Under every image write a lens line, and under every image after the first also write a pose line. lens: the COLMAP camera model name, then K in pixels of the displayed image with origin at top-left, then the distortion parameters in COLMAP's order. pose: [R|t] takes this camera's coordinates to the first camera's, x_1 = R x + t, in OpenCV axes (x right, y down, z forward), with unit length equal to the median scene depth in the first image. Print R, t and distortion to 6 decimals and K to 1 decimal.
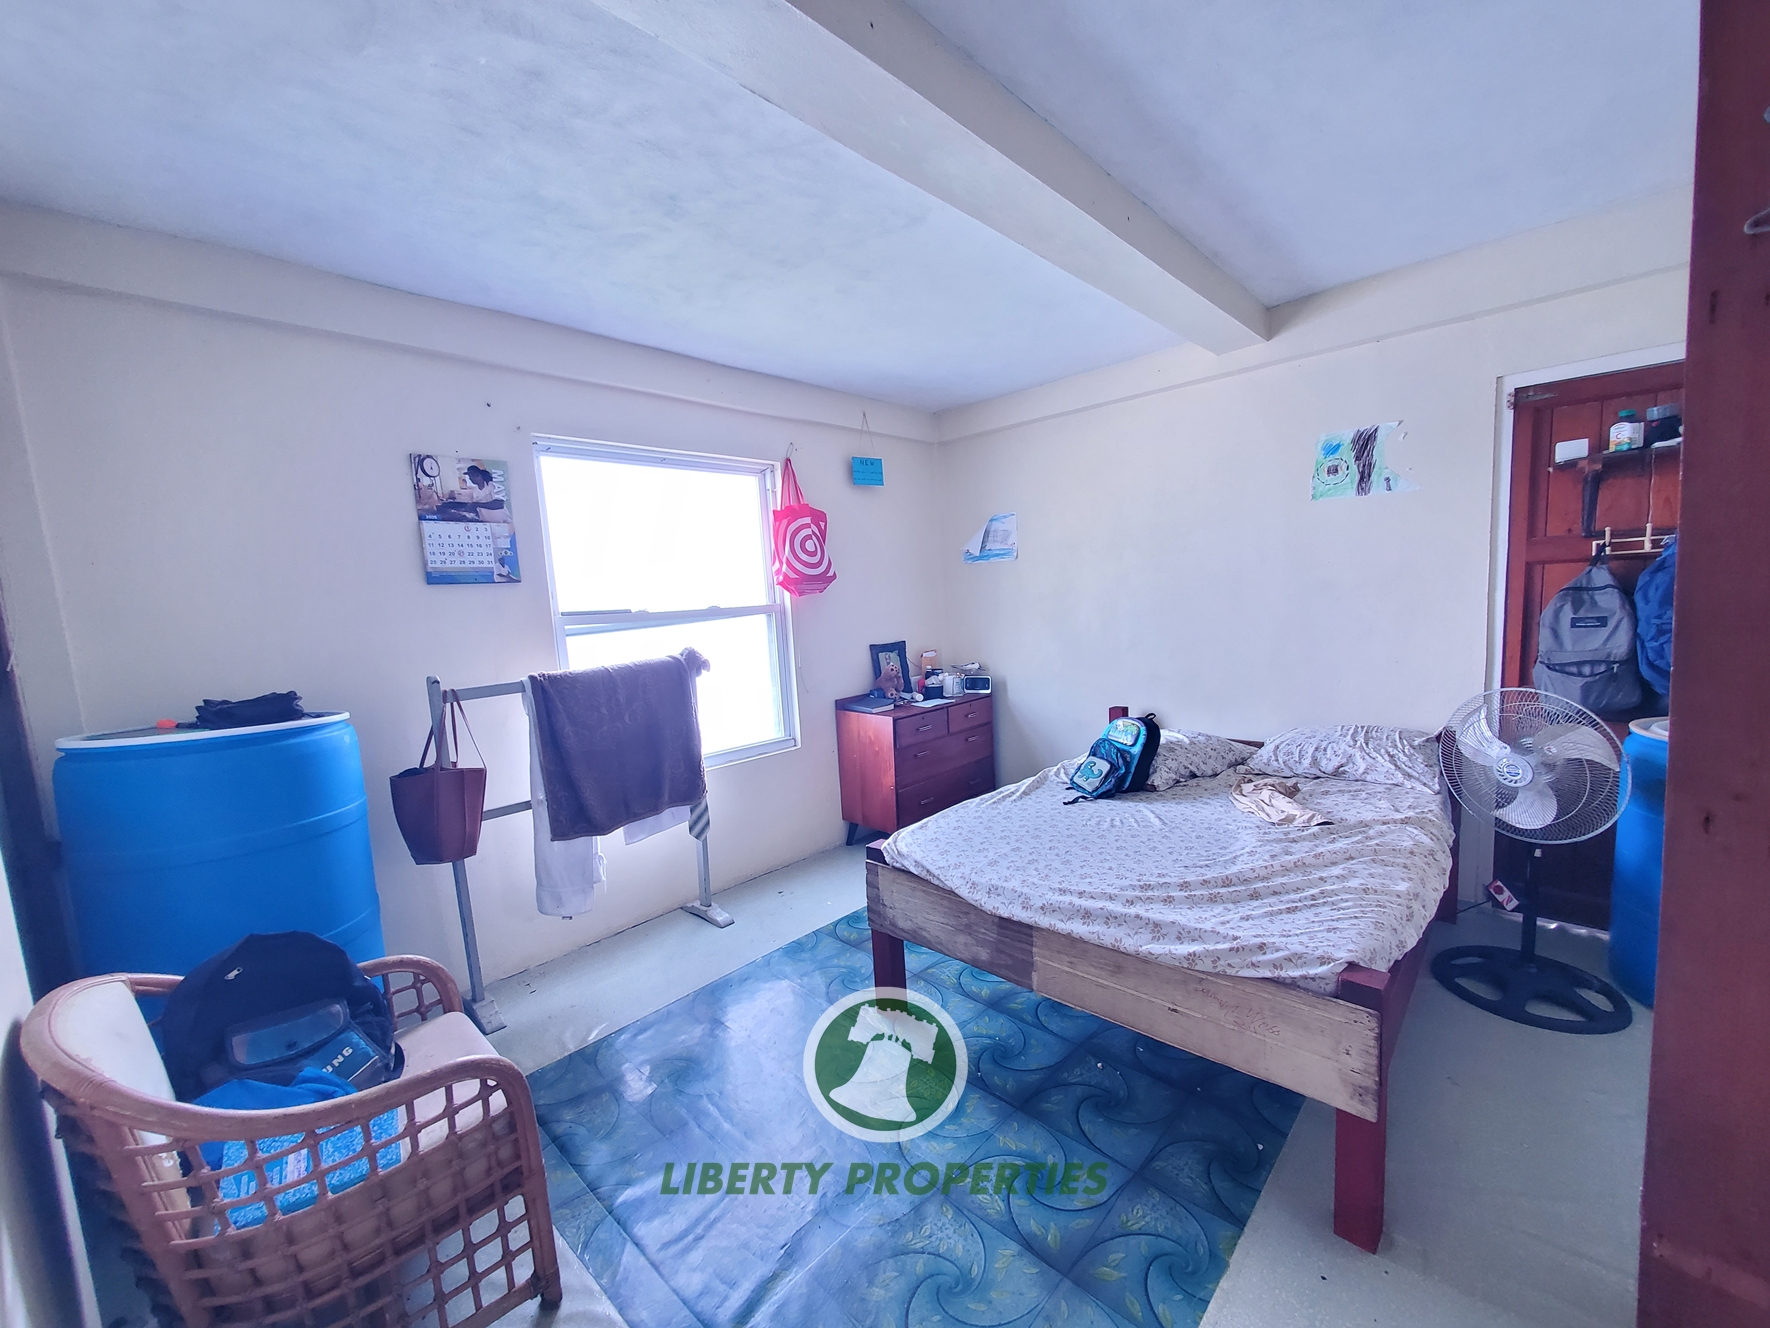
lens RADIAL K [[705.0, 0, 902.7], [0, 705.0, 677.7], [0, 0, 1]] dist [-0.000552, -0.000872]
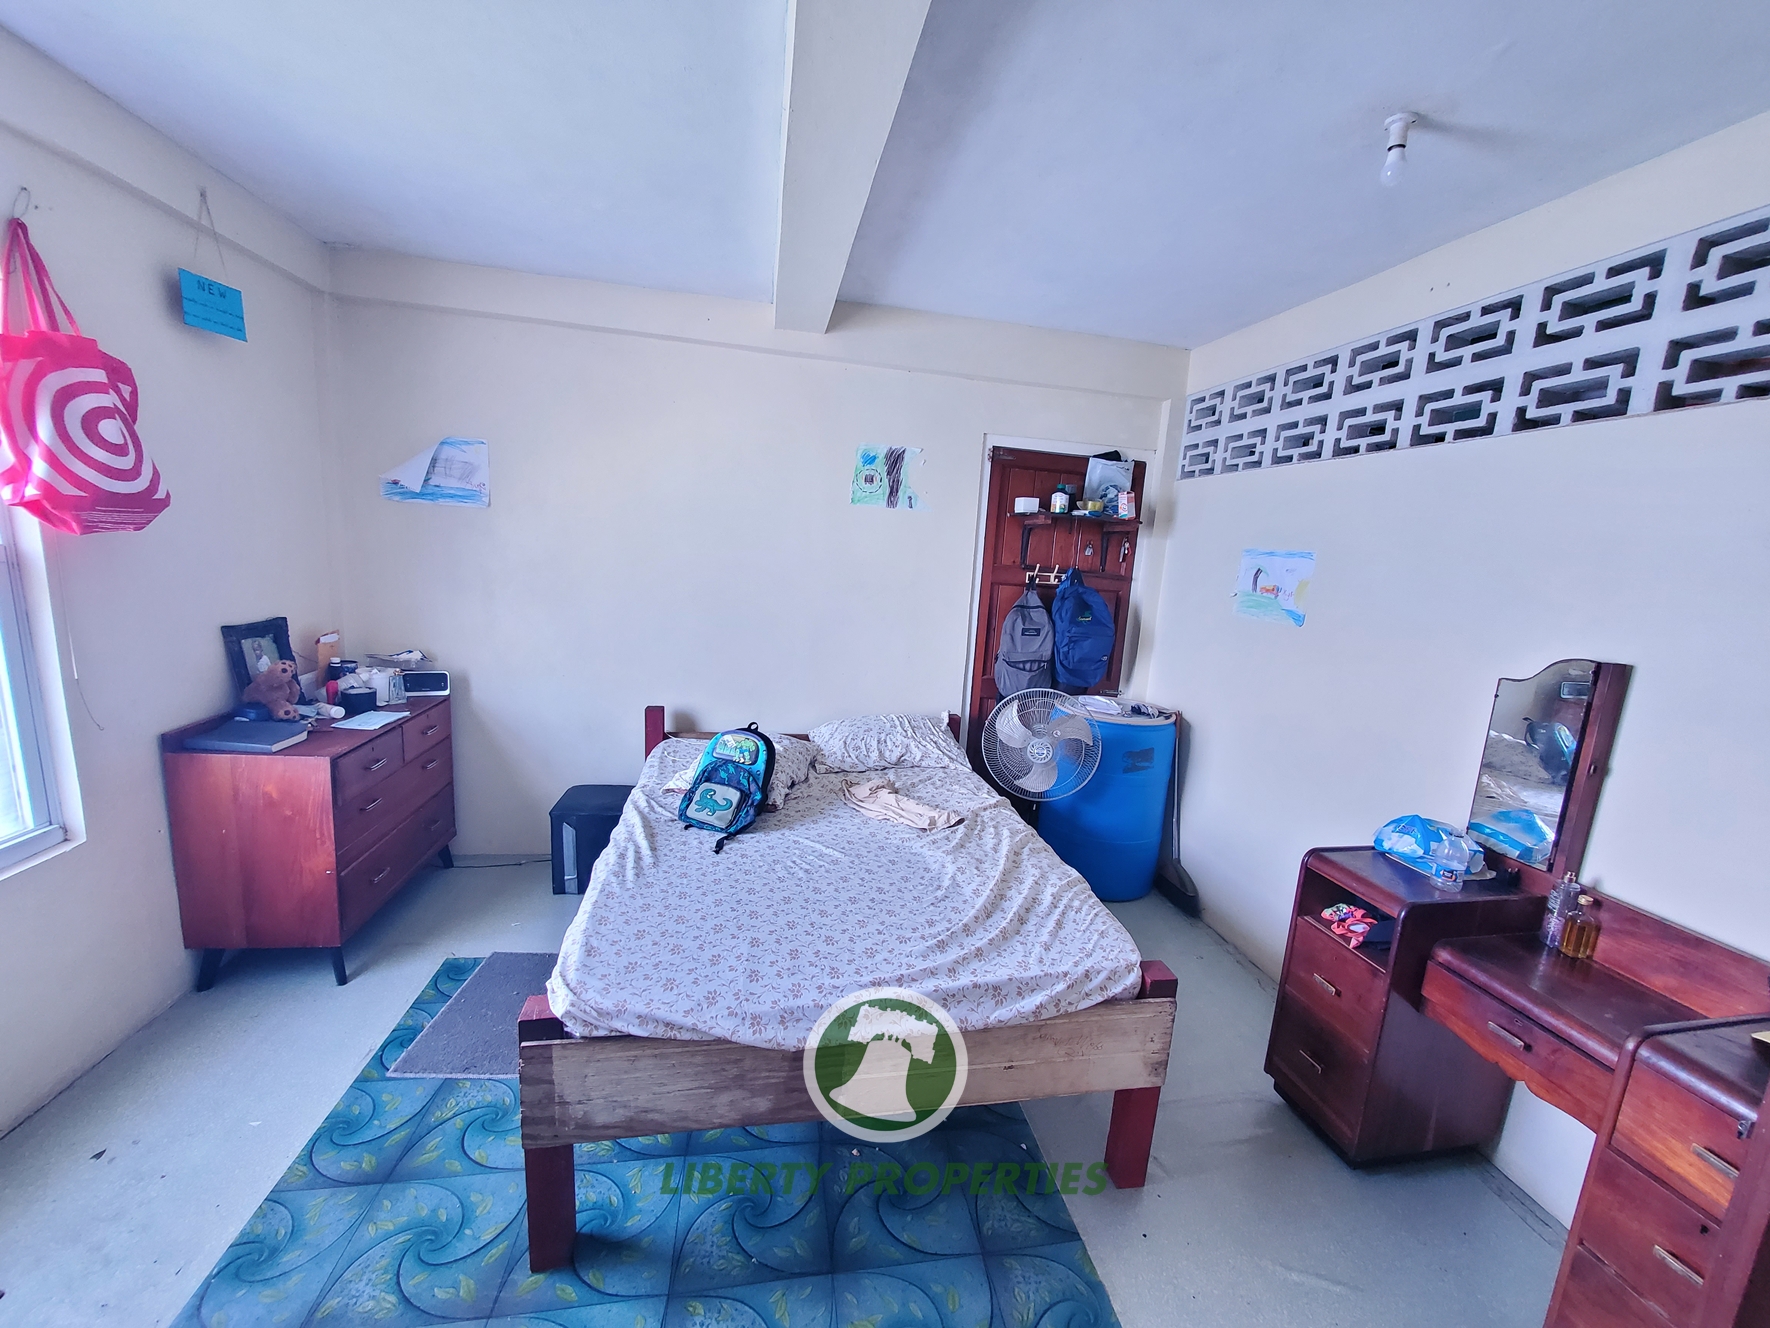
lens RADIAL K [[705.0, 0, 902.7], [0, 705.0, 677.7], [0, 0, 1]] dist [-0.000552, -0.000872]
pose [[0.585893, -0.050352, 0.808823, -0.272685], [-0.010417, 0.997517, 0.069645, -0.075213], [-0.810322, -0.049230, 0.583914, 0.350477]]
